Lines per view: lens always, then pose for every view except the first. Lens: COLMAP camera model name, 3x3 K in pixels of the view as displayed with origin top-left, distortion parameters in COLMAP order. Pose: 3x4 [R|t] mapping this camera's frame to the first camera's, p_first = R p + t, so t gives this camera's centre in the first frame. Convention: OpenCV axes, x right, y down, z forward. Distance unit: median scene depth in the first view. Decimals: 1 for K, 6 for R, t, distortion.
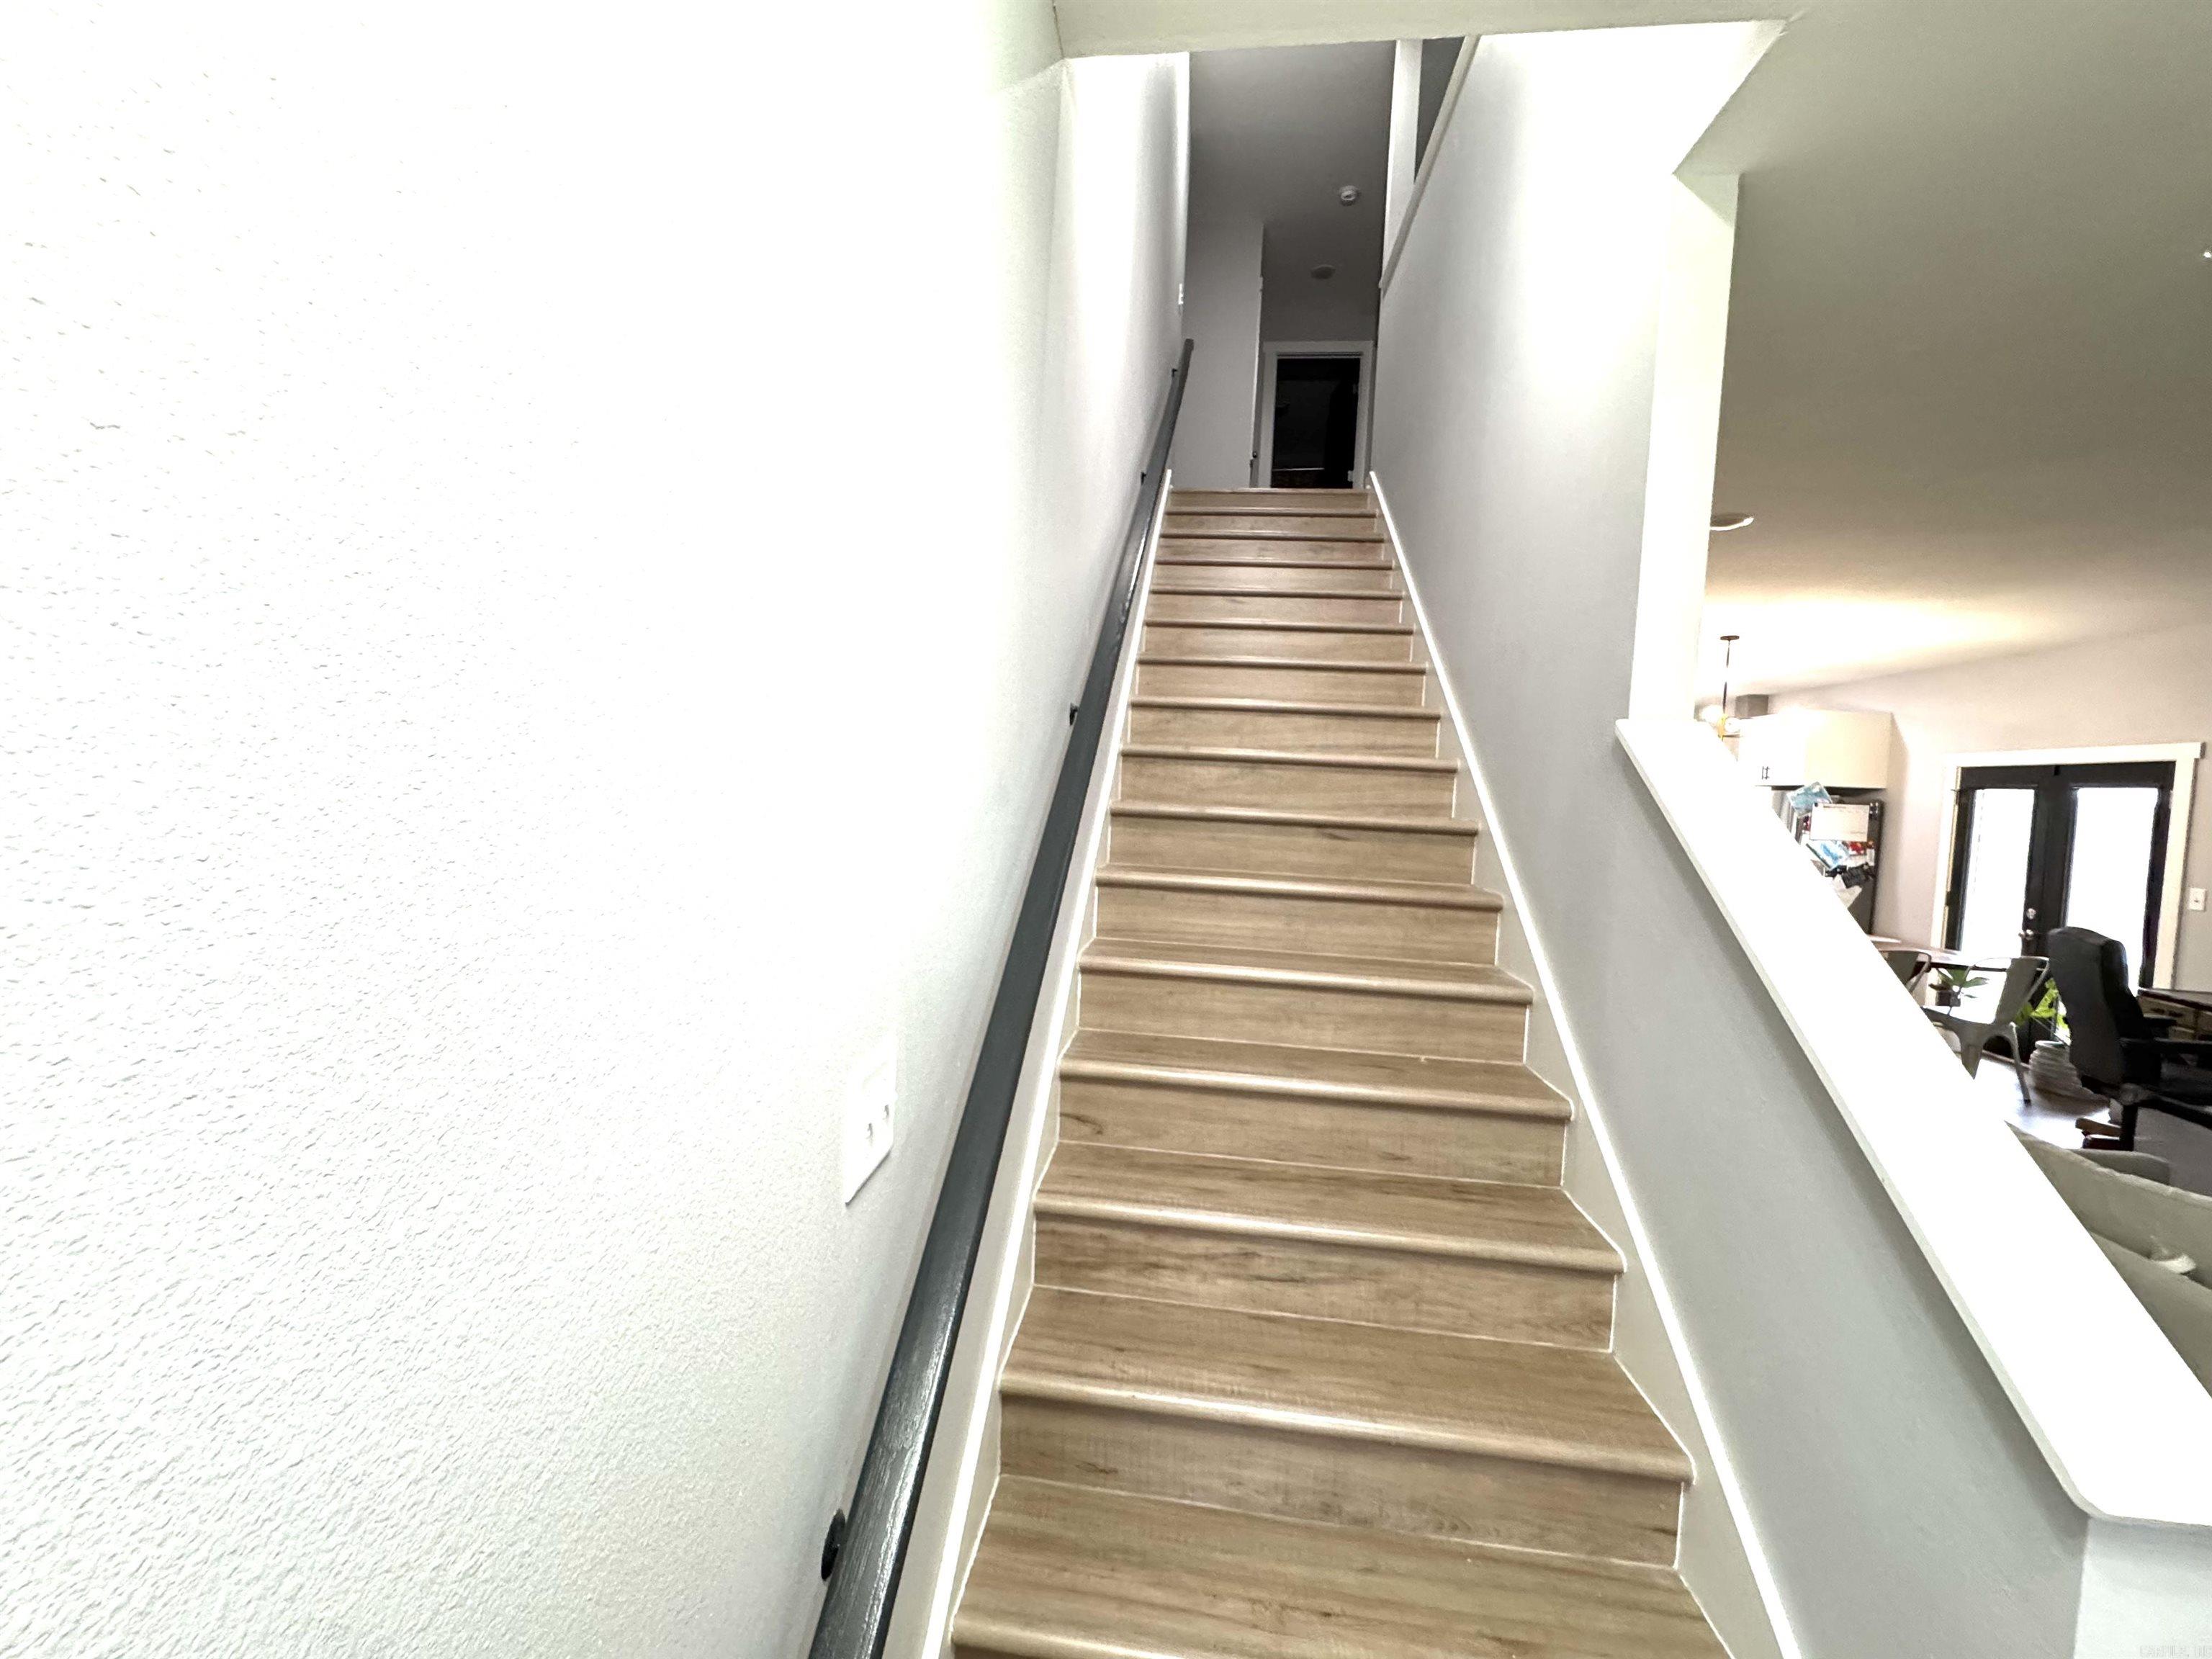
lens RADIAL K [[886.1, 0, 1108.7], [0, 886.1, 825.2], [0, 0, 1]] dist [-0.000356, 0.000168]
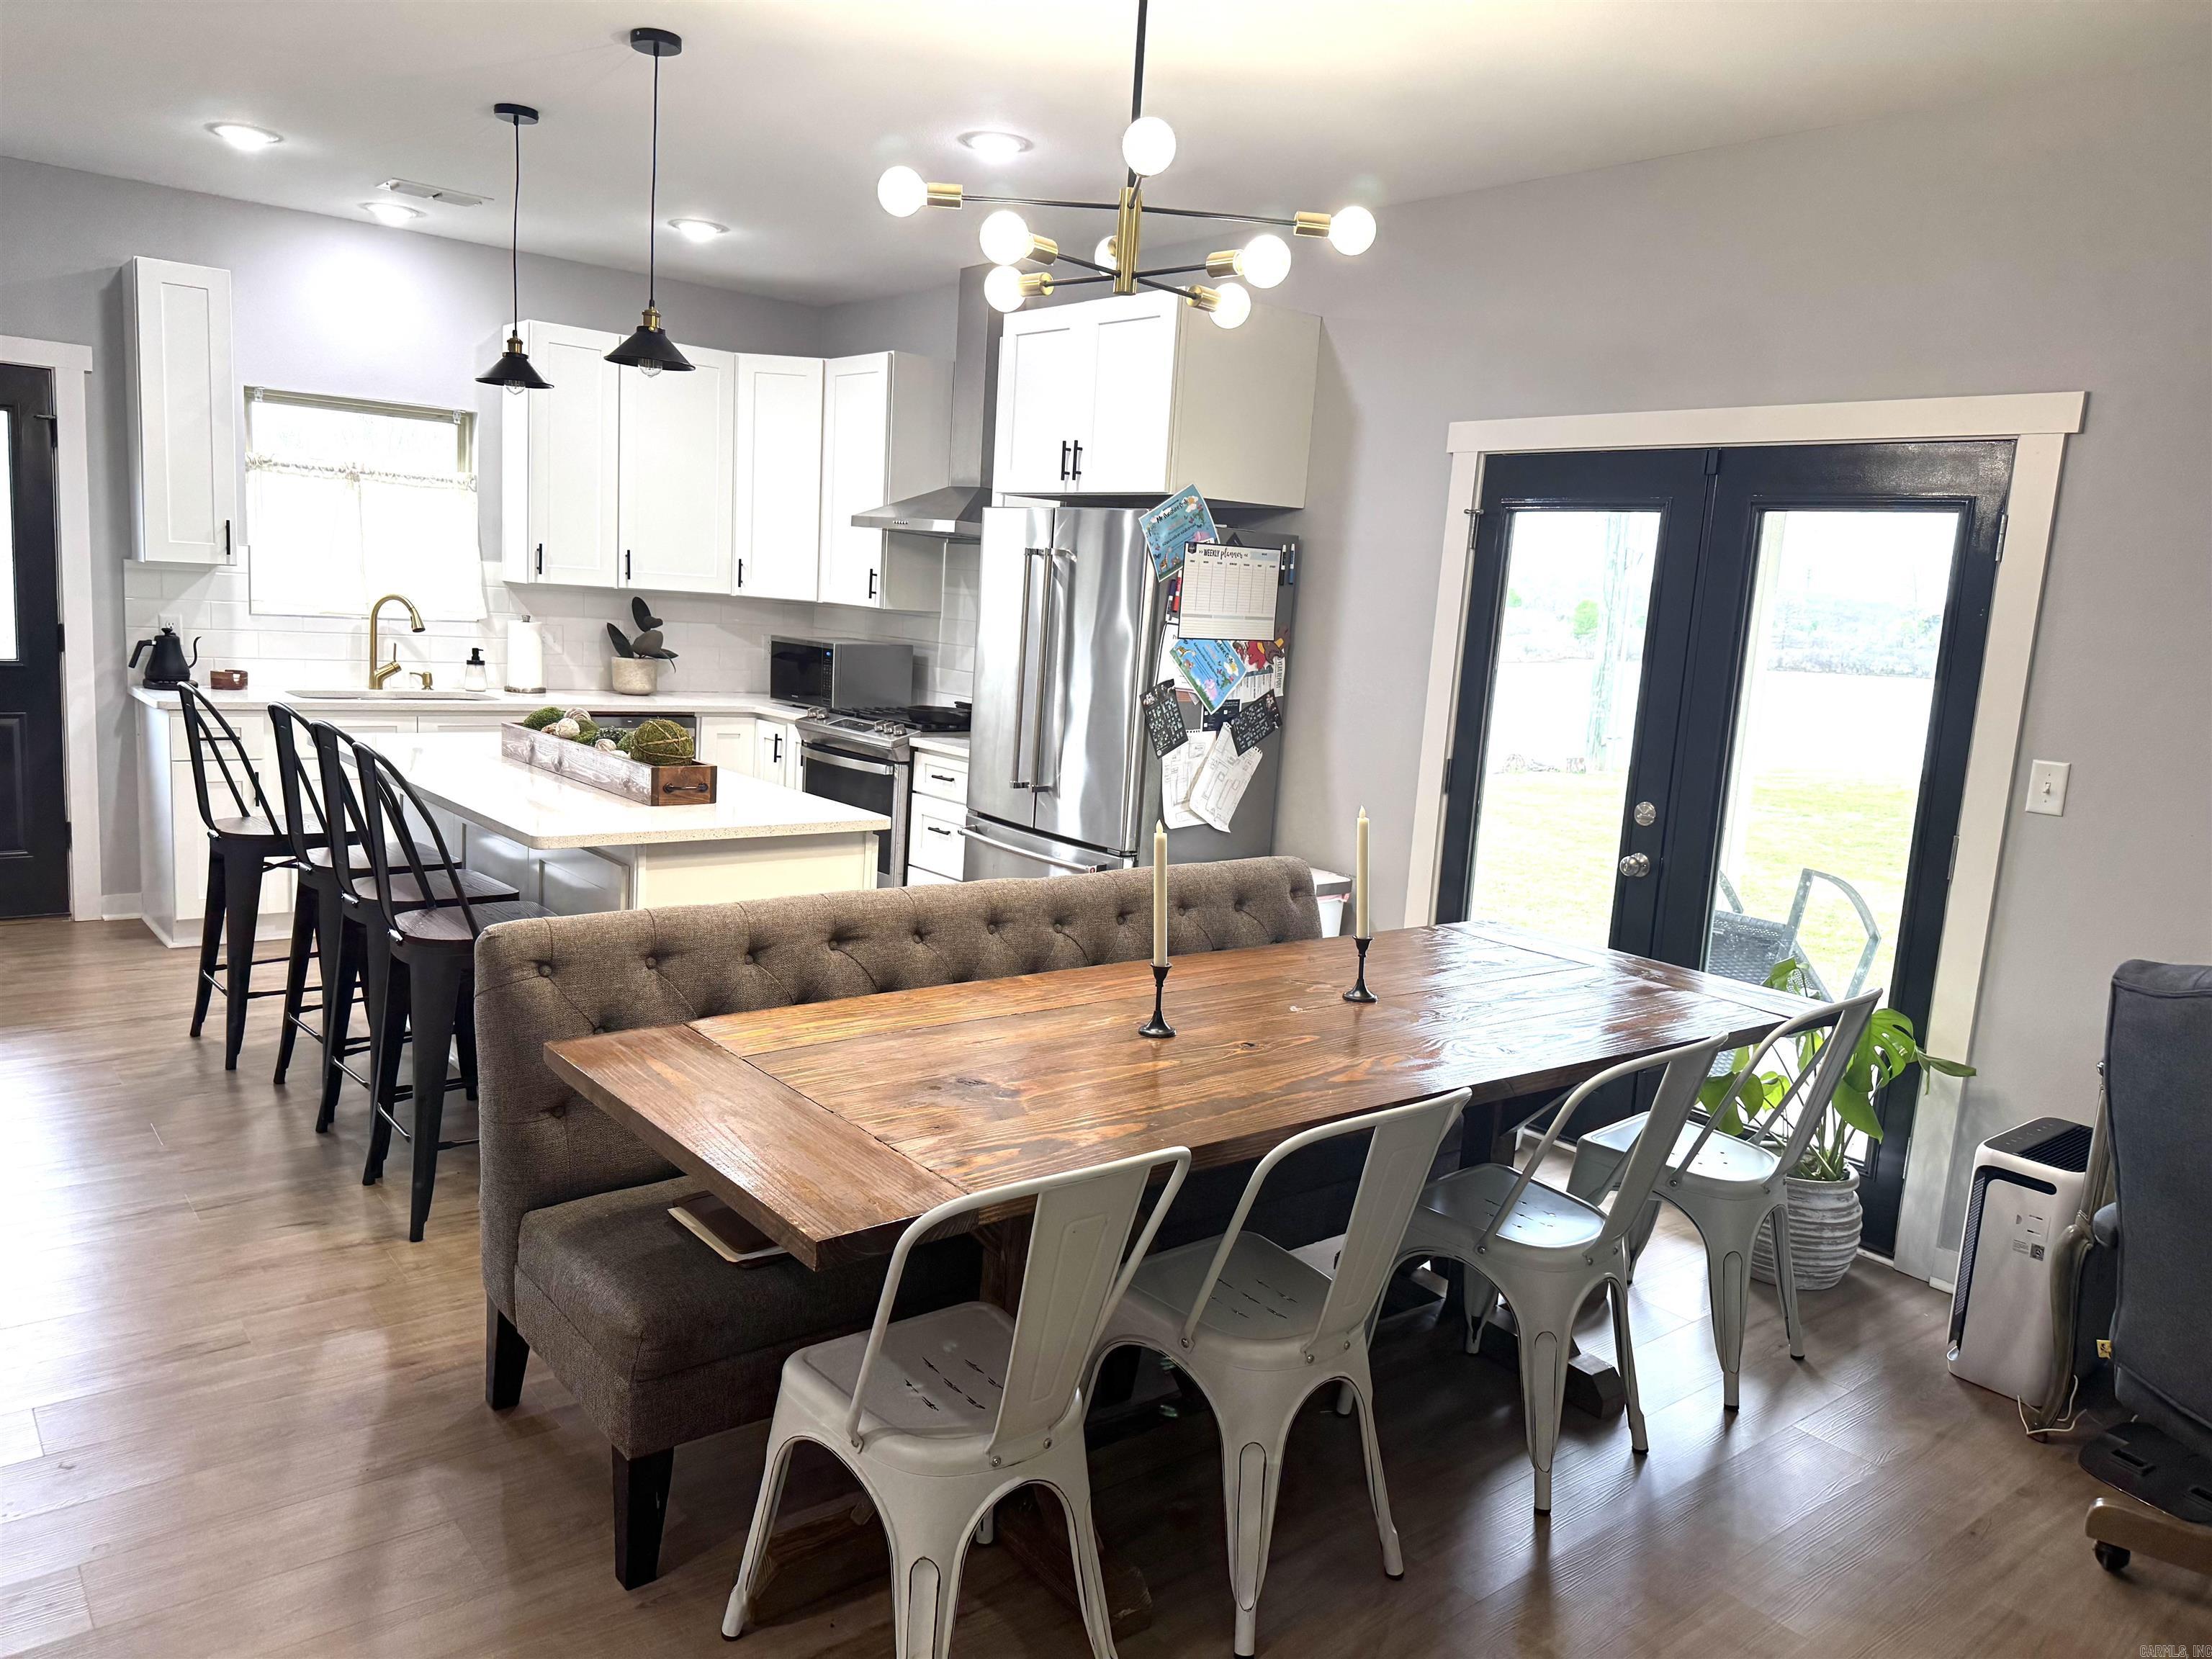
lens RADIAL K [[1572.4, 0, 1098.5], [0, 1572.4, 843.2], [0, 0, 1]] dist [0.116202, -0.158799]
pose [[0.697484, -0.121446, 0.706234, 0.266227], [0.003172, 0.986048, 0.166430, -0.010588], [-0.716593, -0.113842, 0.688138, 0.540509]]
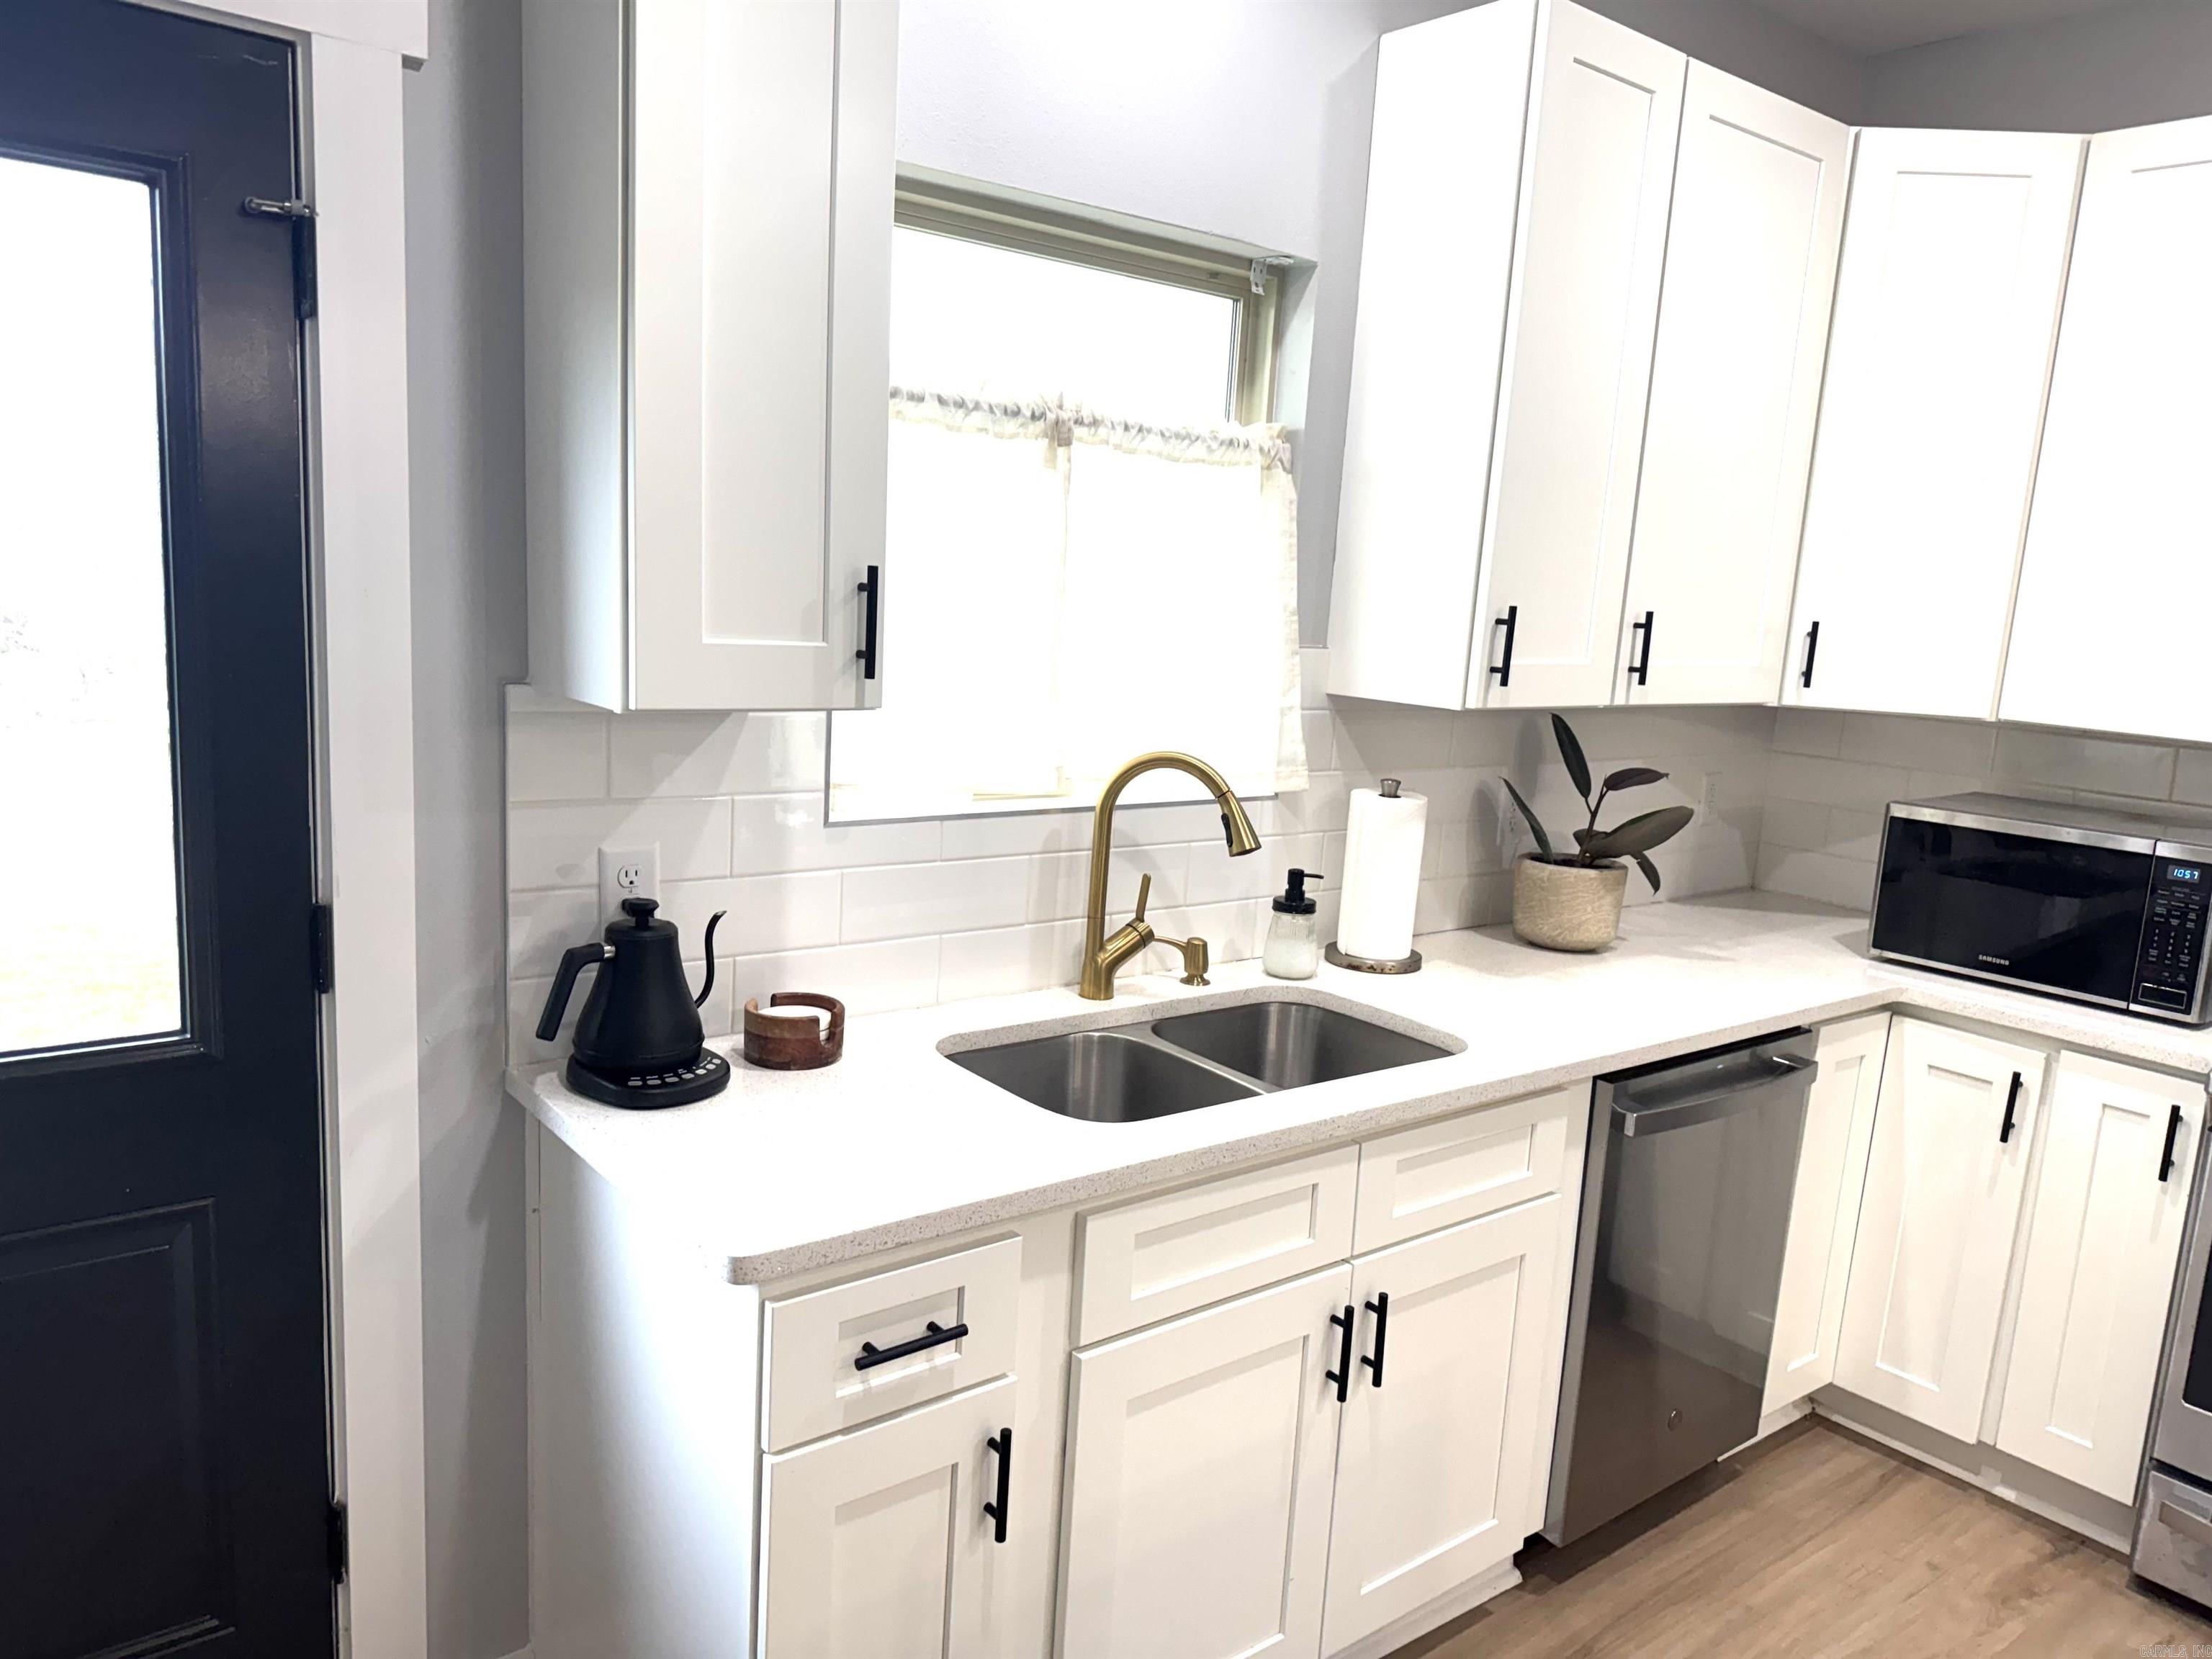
lens RADIAL K [[1560.0, 0, 1099.5], [0, 1560.0, 847.1], [0, 0, 1]] dist [0.064623, -0.095731]
pose [[0.706060, -0.134701, 0.695223, 0.408910], [0.006879, 0.983001, 0.183473, -0.041092], [-0.708119, -0.124760, 0.694984, 1.260831]]
